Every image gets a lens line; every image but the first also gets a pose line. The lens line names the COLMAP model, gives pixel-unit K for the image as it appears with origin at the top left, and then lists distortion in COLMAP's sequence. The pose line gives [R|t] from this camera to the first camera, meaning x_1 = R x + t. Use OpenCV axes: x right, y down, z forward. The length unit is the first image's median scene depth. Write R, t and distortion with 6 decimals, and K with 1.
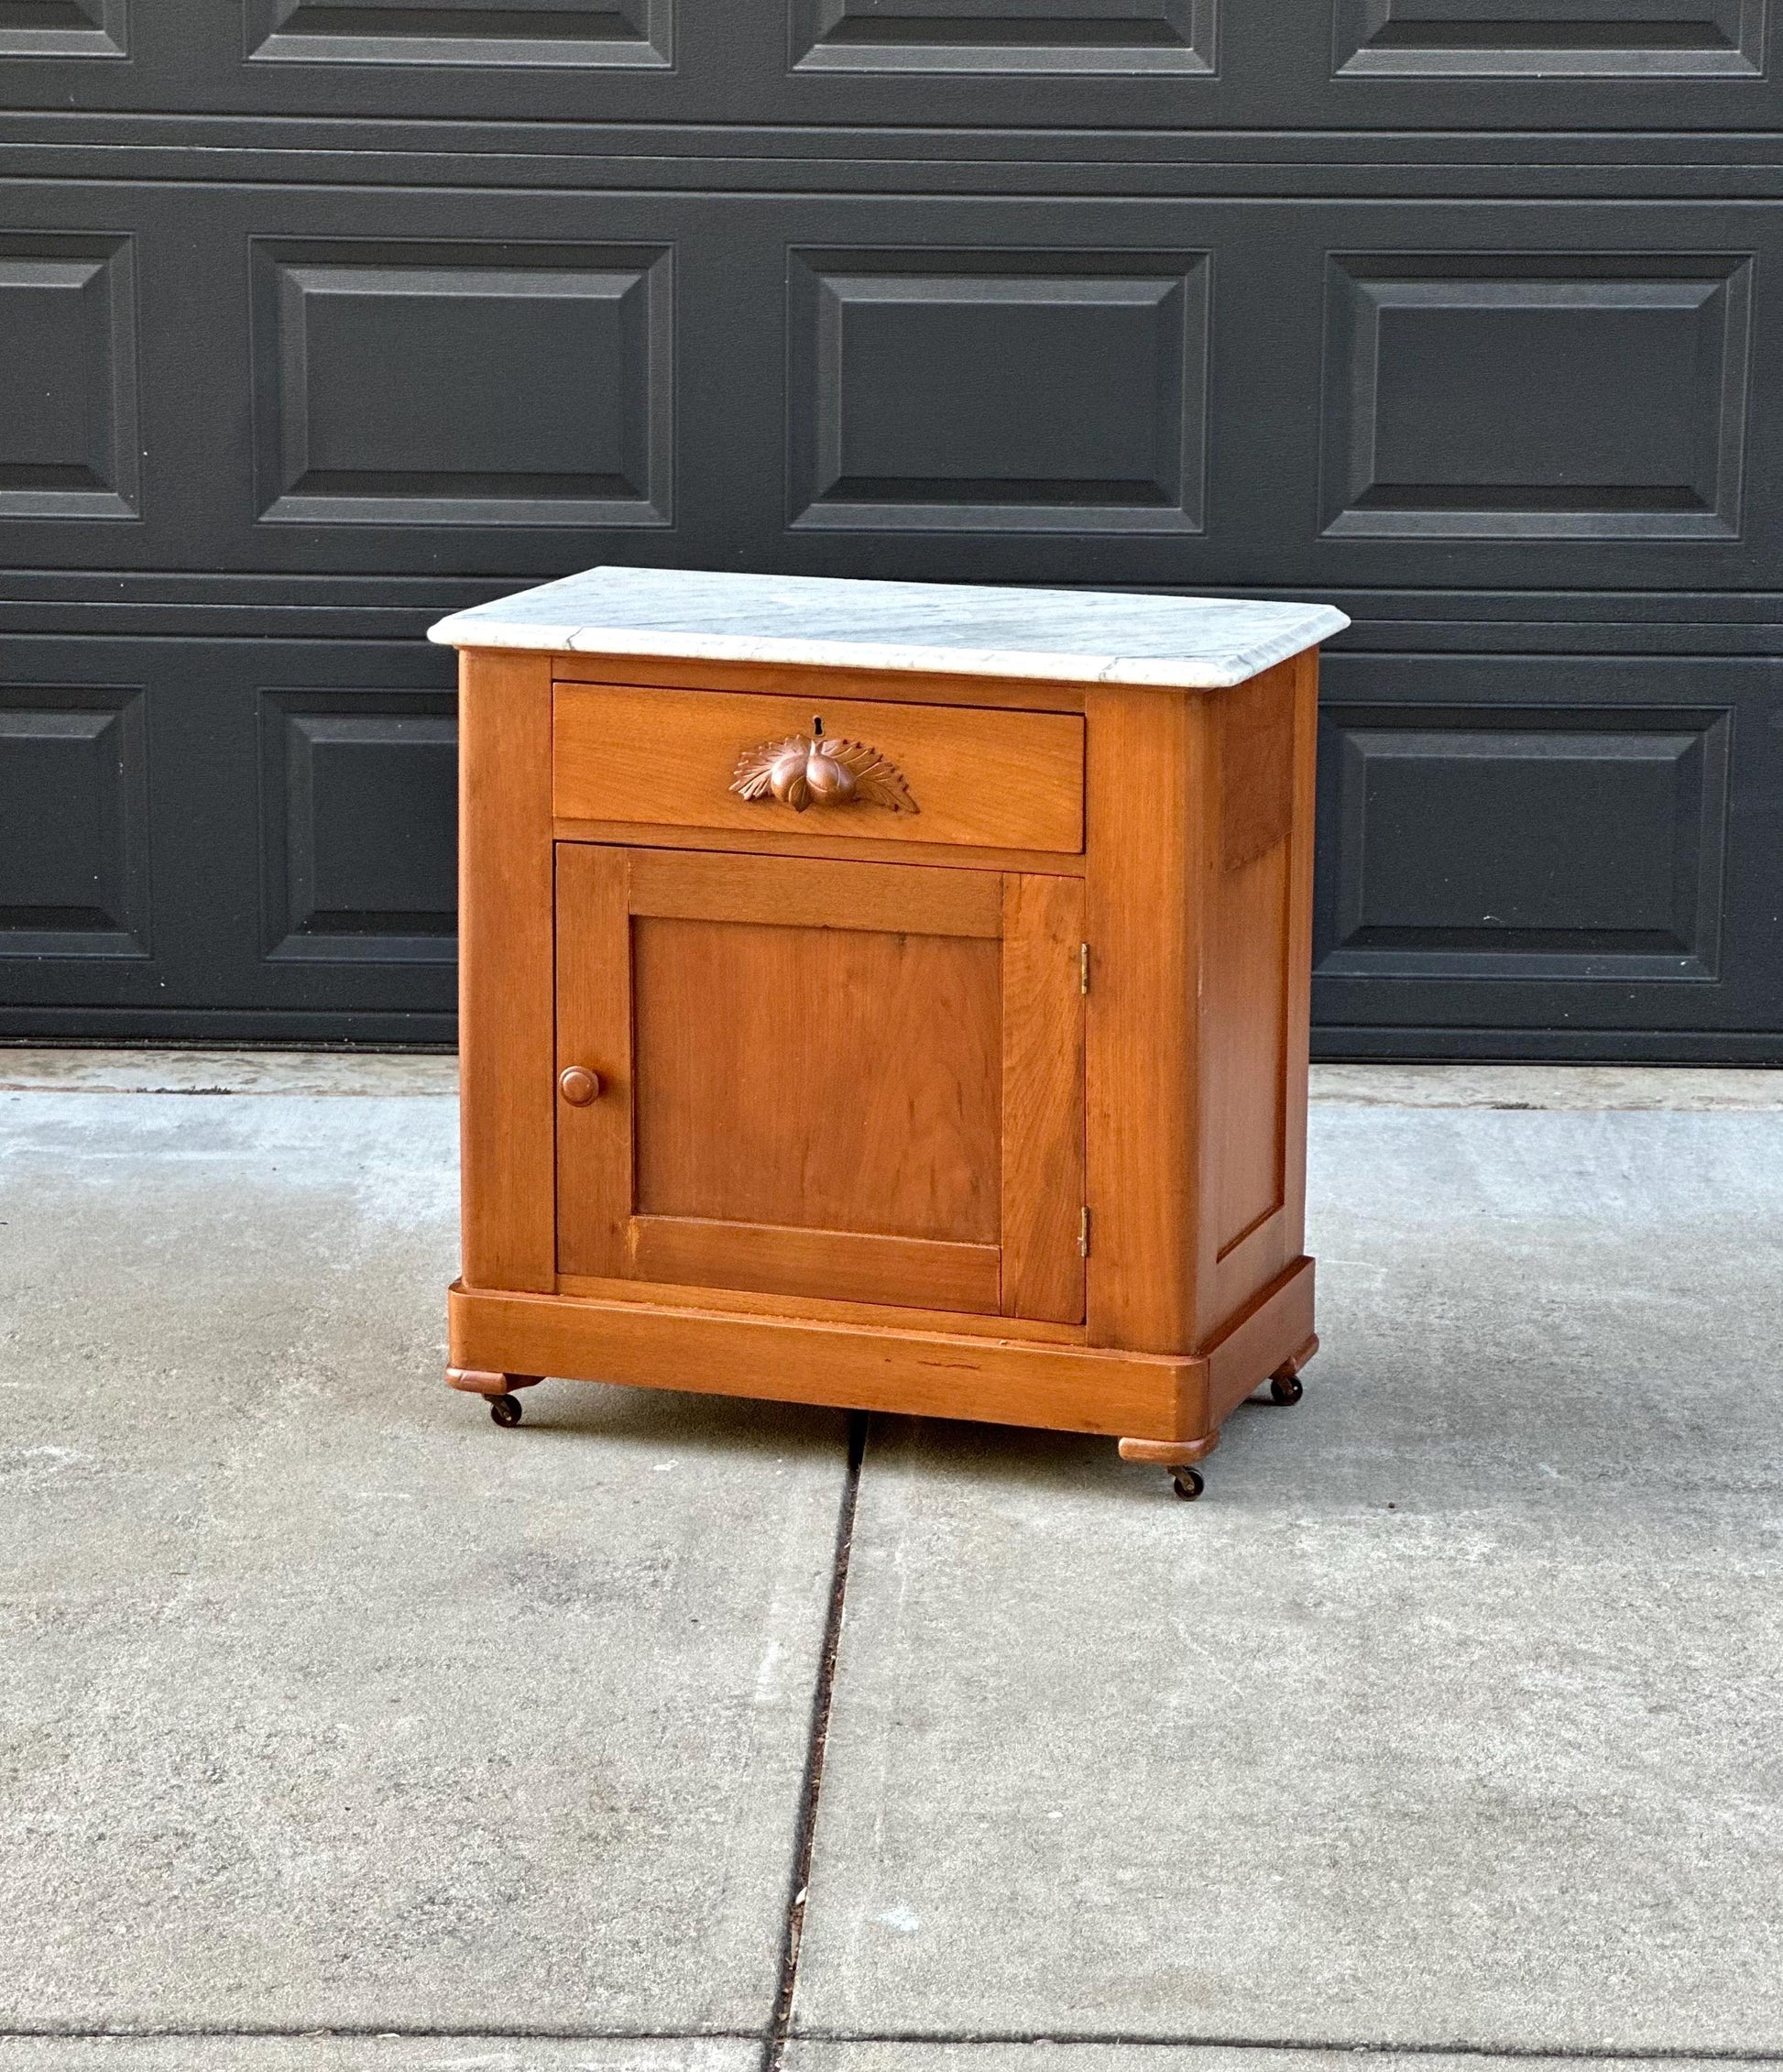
lens RADIAL K [[5691.4, 0, 891.5], [0, 5691.4, 1036.0], [0, 0, 1]] dist [-0.347183, -0.078011]
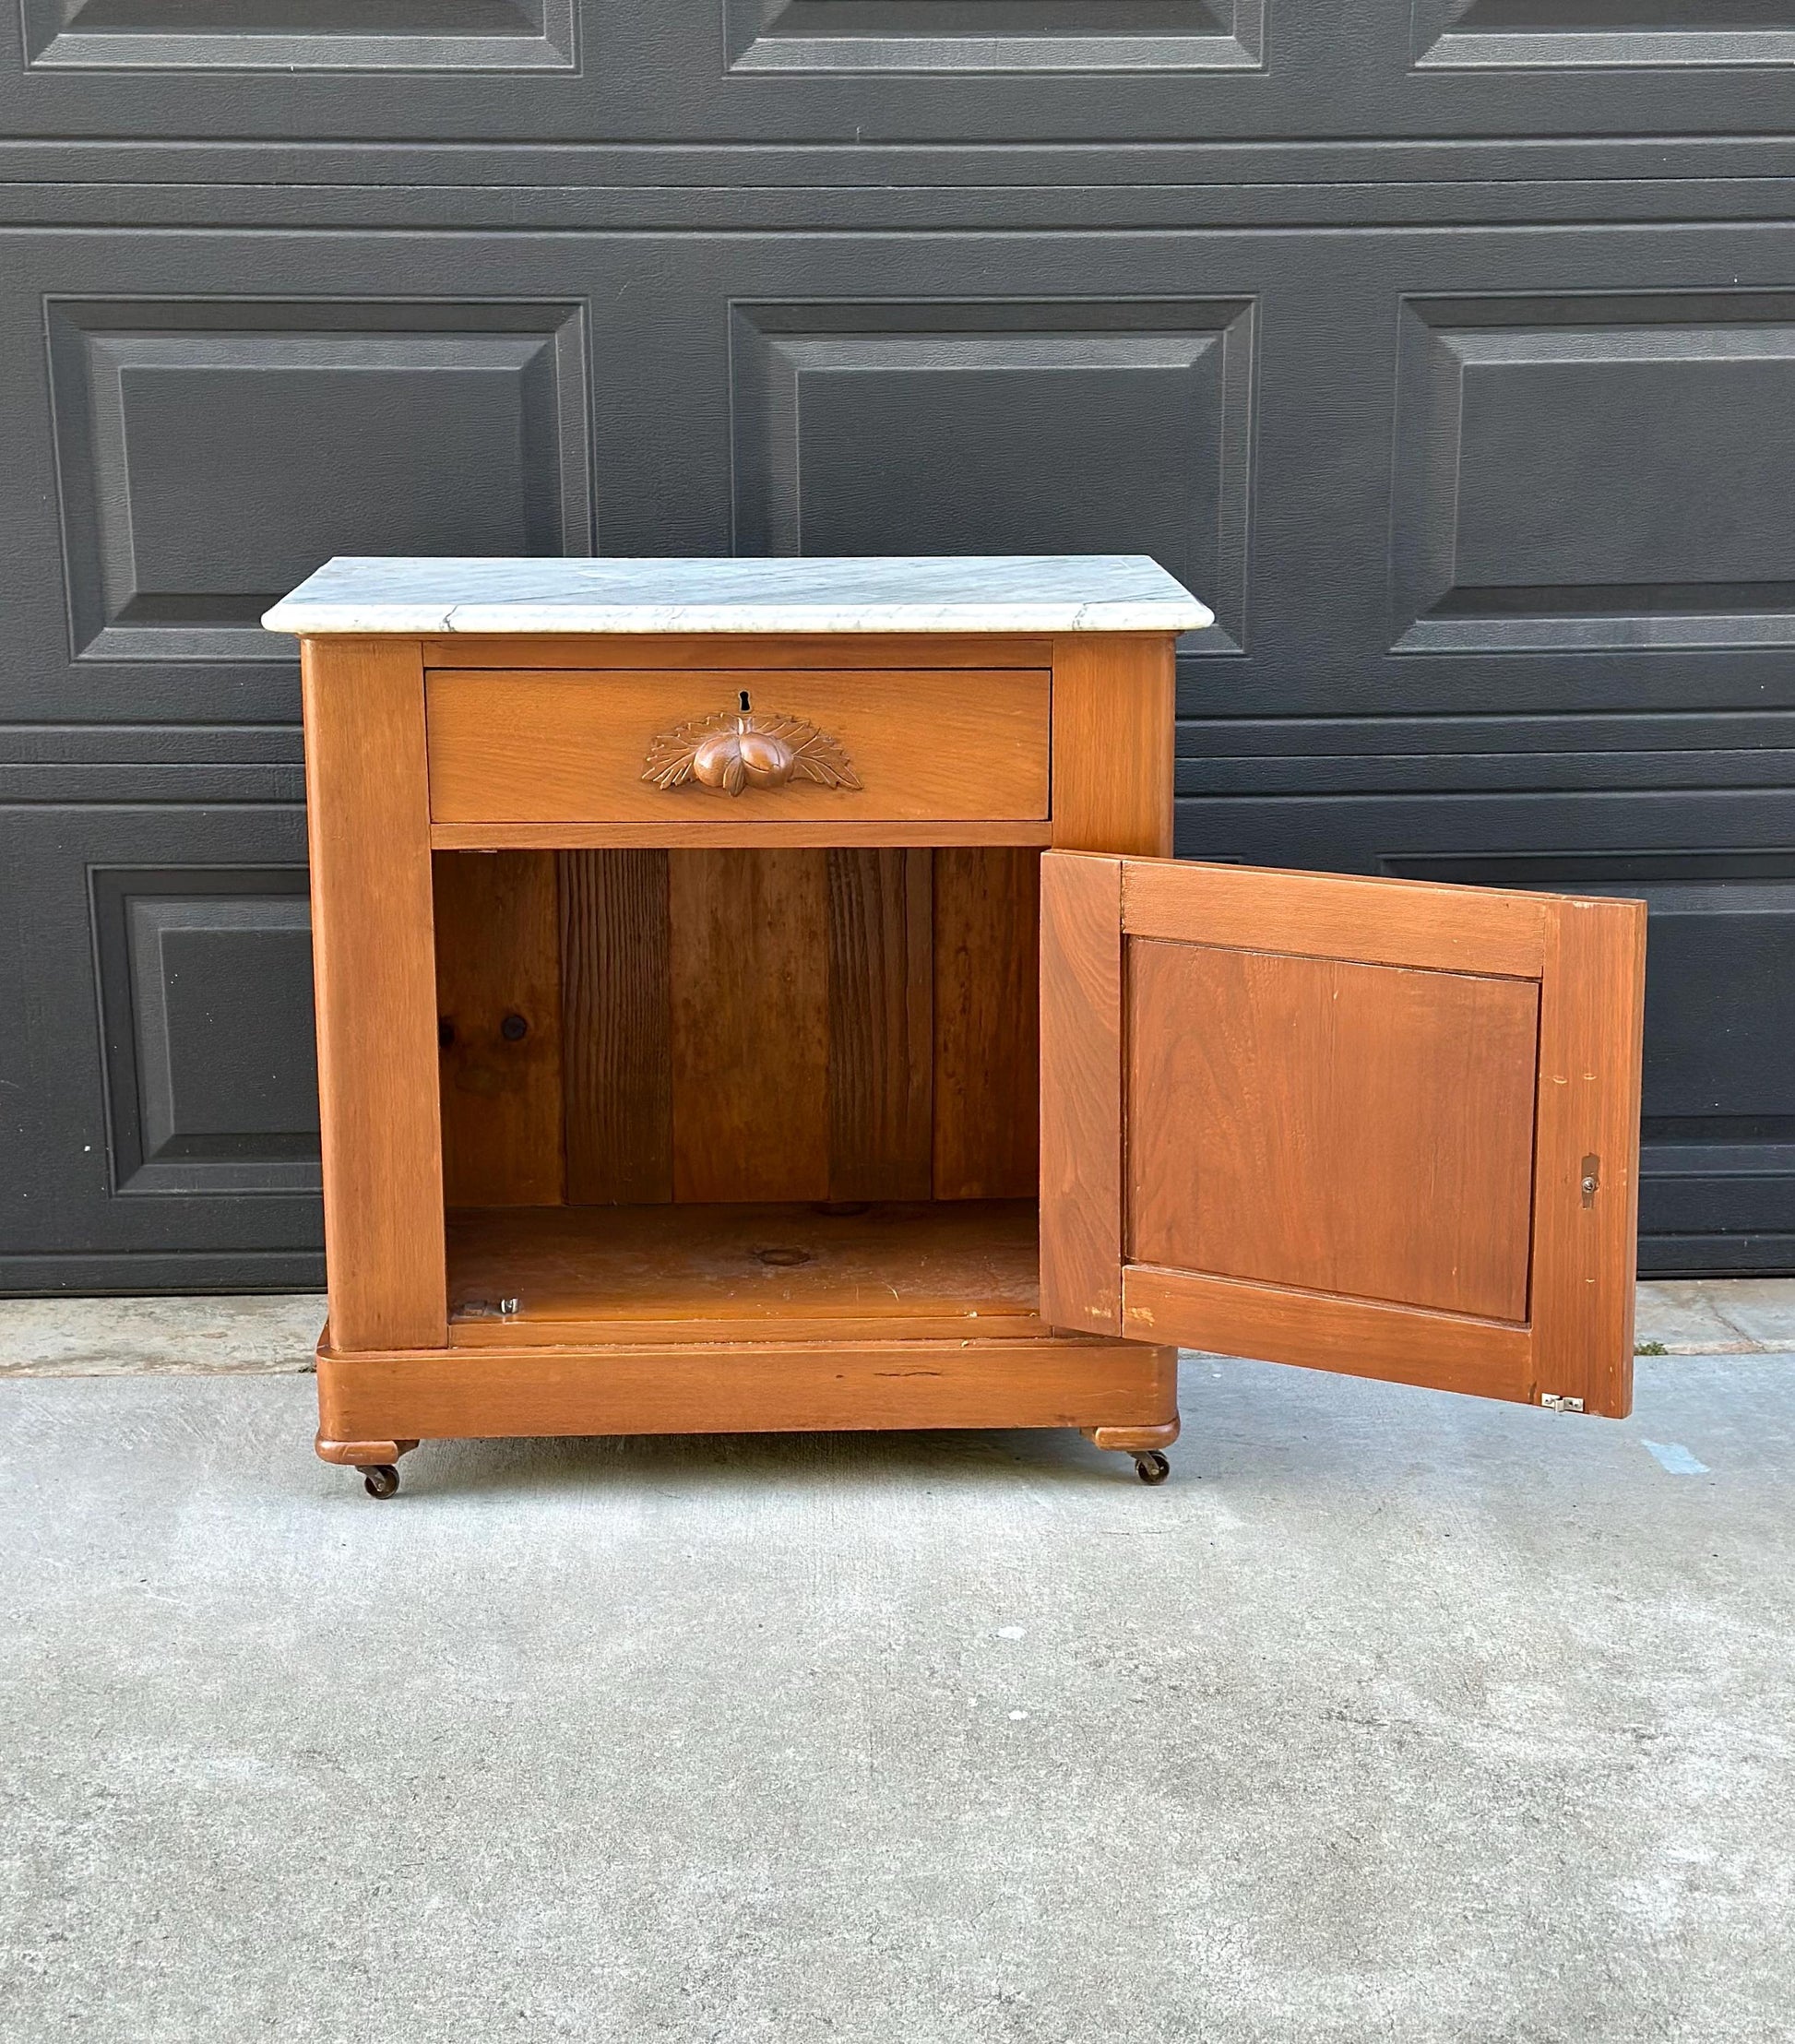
lens RADIAL K [[3395.2, 0, 903.1], [0, 3395.2, 1173.7], [0, 0, 1]] dist [0.161657, -0.200503]
pose [[0.925382, -0.107394, 0.363502, -0.193982], [0.085886, 0.993487, 0.074875, -0.017941], [-0.369176, -0.038068, 0.928580, 0.476246]]
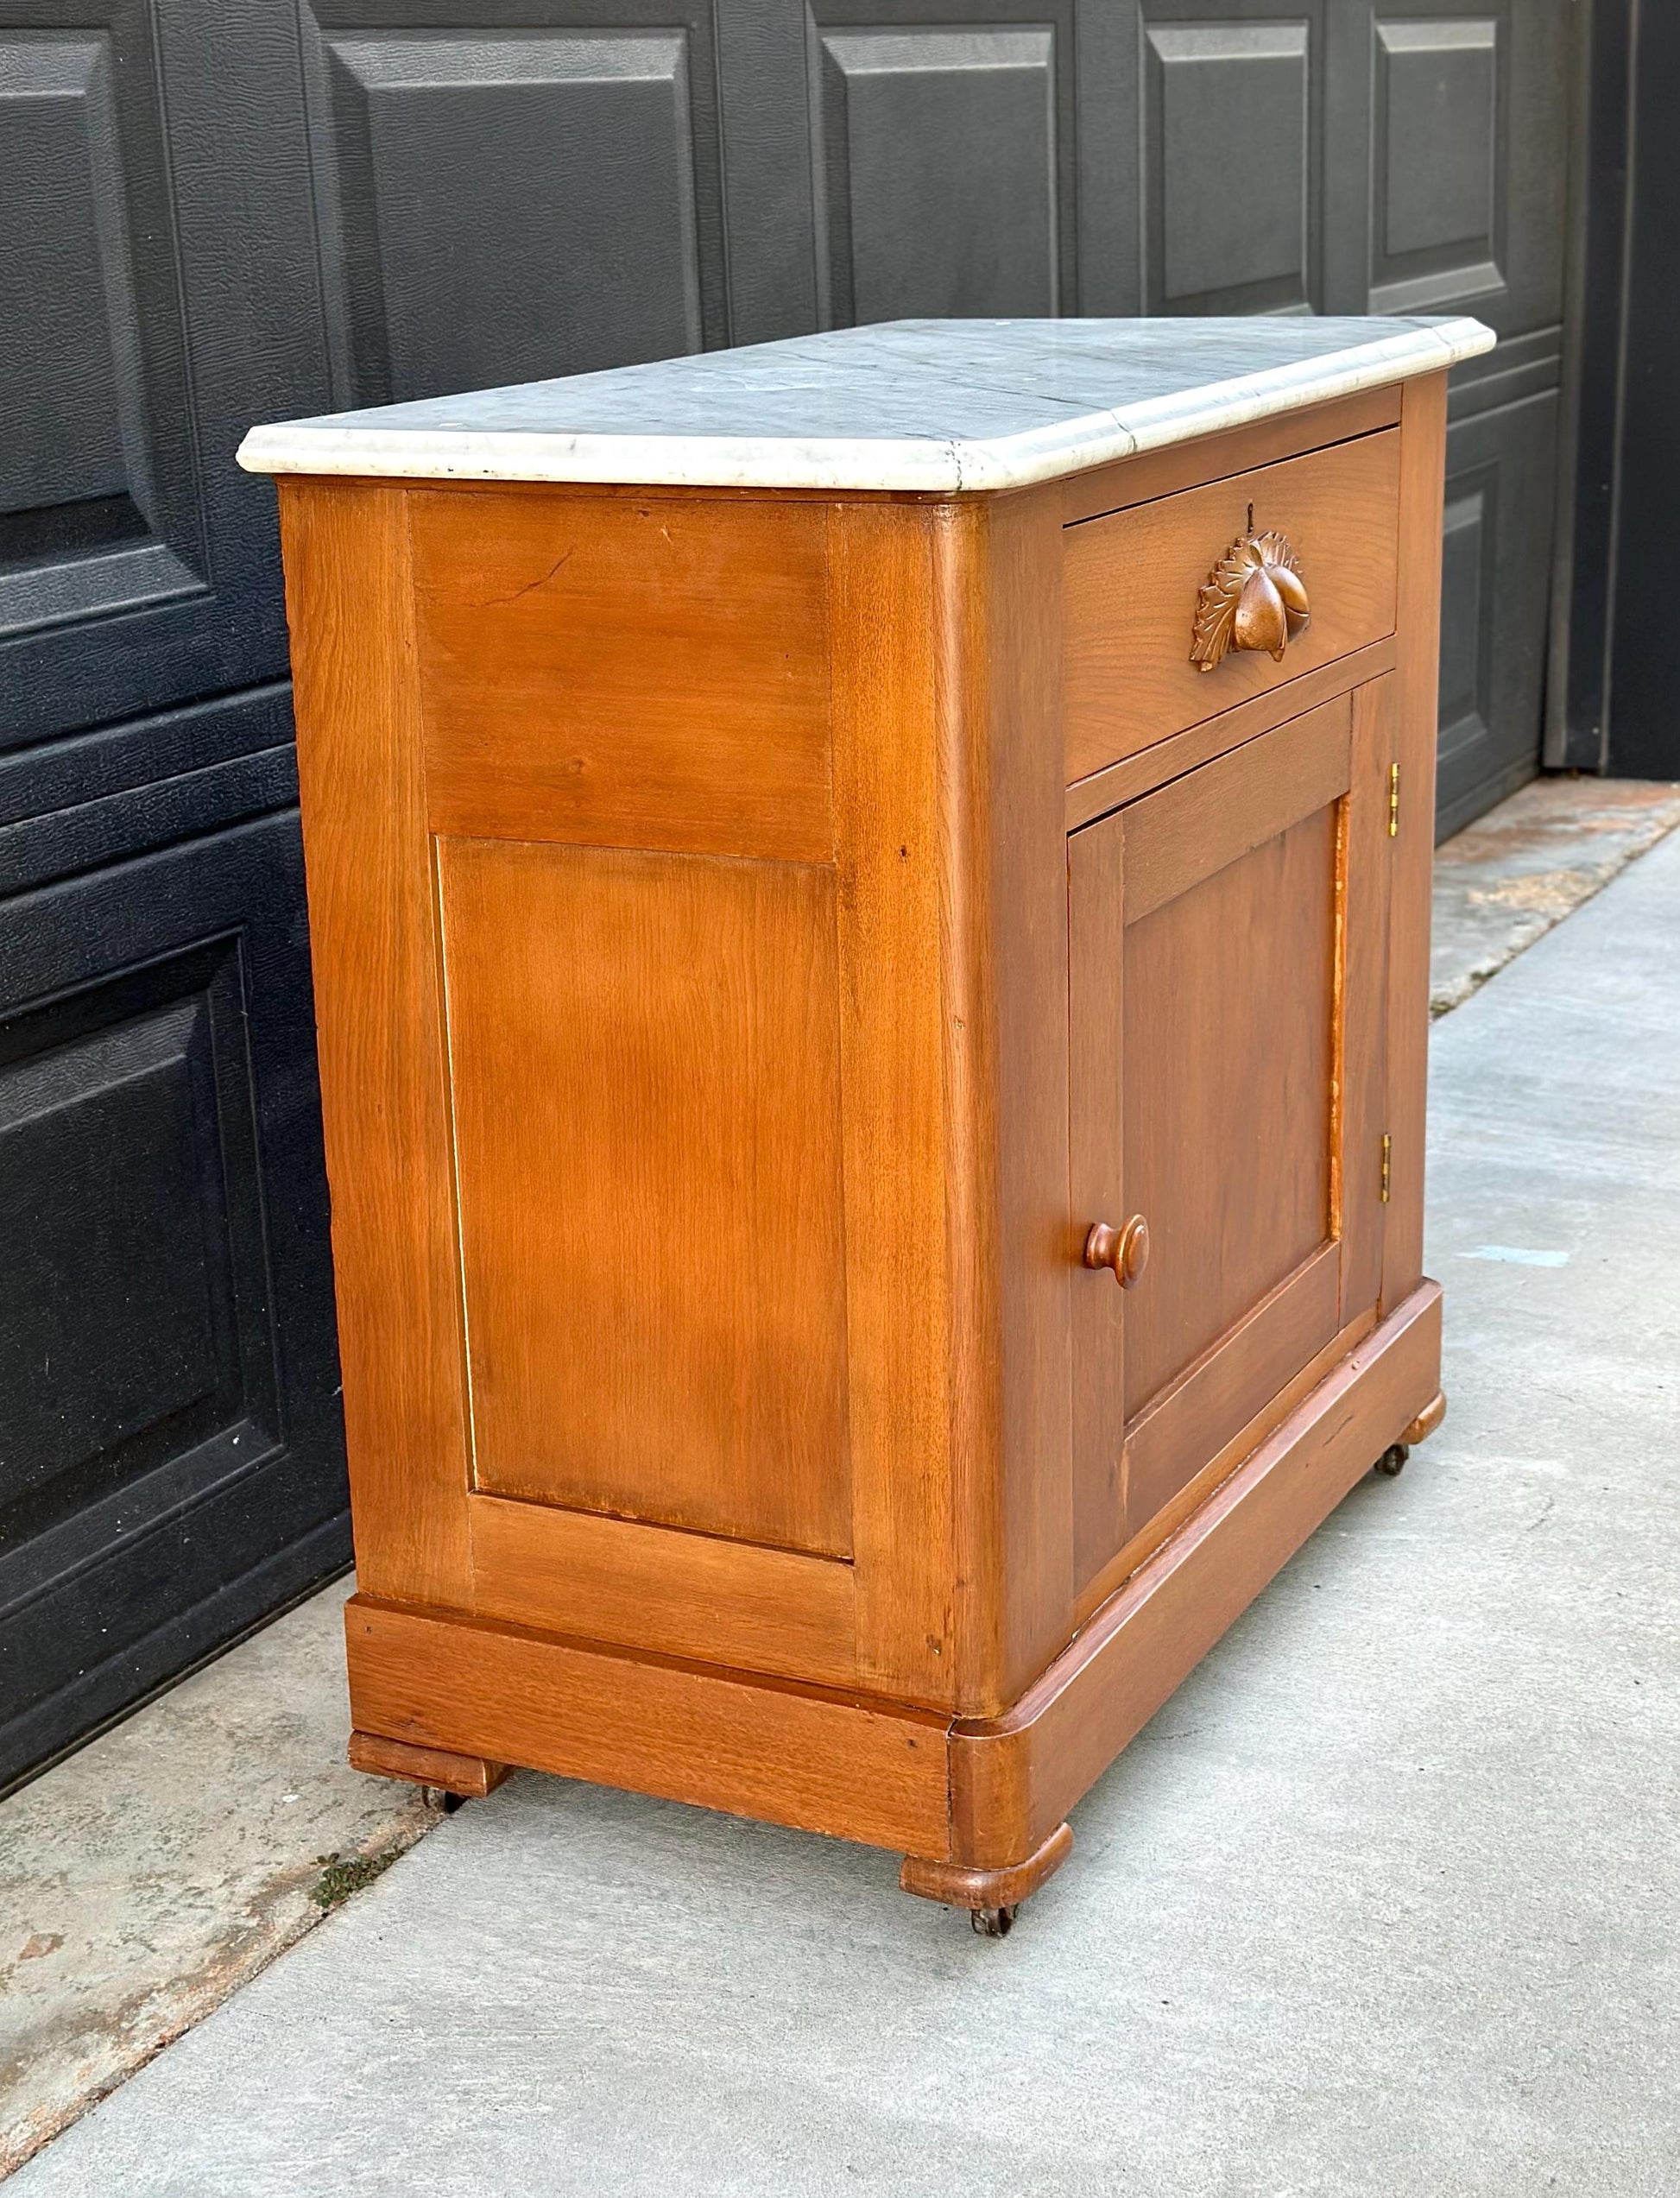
lens RADIAL K [[3455.1, 0, 838.8], [0, 3455.1, 1109.8], [0, 0, 1]] dist [0.100205, 0.027779]
pose [[0.119803, -0.289677, 0.949597, -0.383438], [0.242163, 0.936122, 0.255015, -0.099521], [-0.962811, 0.199406, 0.182299, 0.977628]]
